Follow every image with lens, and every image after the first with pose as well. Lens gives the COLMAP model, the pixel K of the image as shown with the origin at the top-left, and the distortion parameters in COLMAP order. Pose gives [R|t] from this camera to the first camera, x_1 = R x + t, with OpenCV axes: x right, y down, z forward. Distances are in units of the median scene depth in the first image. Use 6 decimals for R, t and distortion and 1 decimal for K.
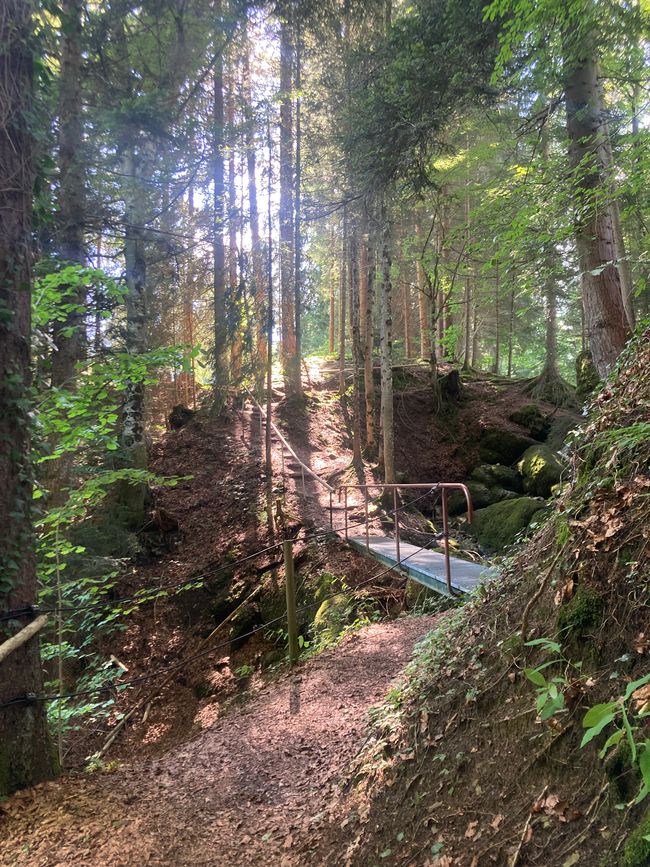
lens RADIAL K [[736.8, 0, 325.6], [0, 736.8, 434.8], [0, 0, 1]] dist [0.069081, -0.000196]
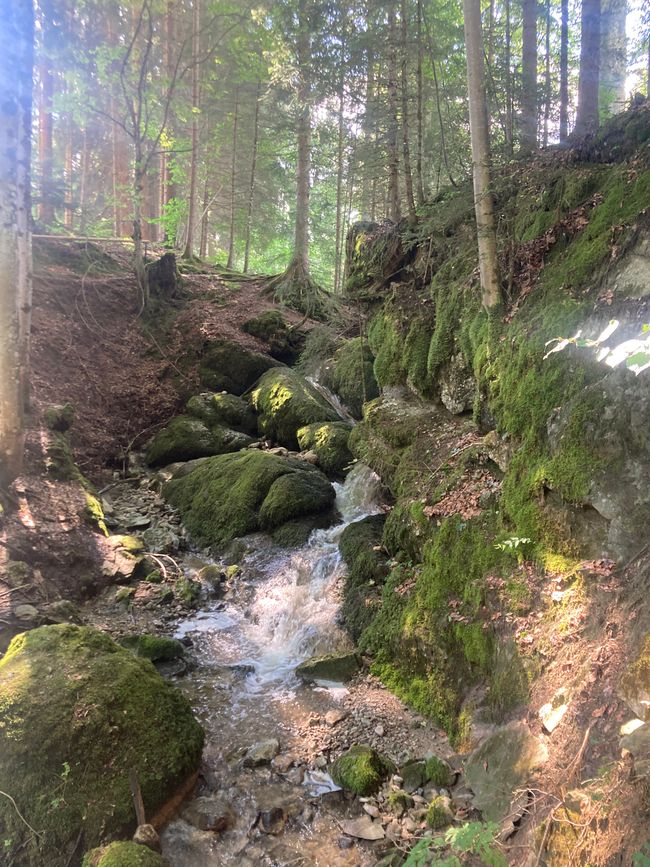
lens RADIAL K [[736.8, 0, 326.1], [0, 736.8, 432.6], [0, 0, 1]] dist [0.069081, -0.000196]
pose [[0.937312, 0.013746, 0.348221, 0.077759], [-0.052711, 0.993318, 0.102670, 0.001011], [-0.344483, -0.114589, 0.931773, 0.300197]]
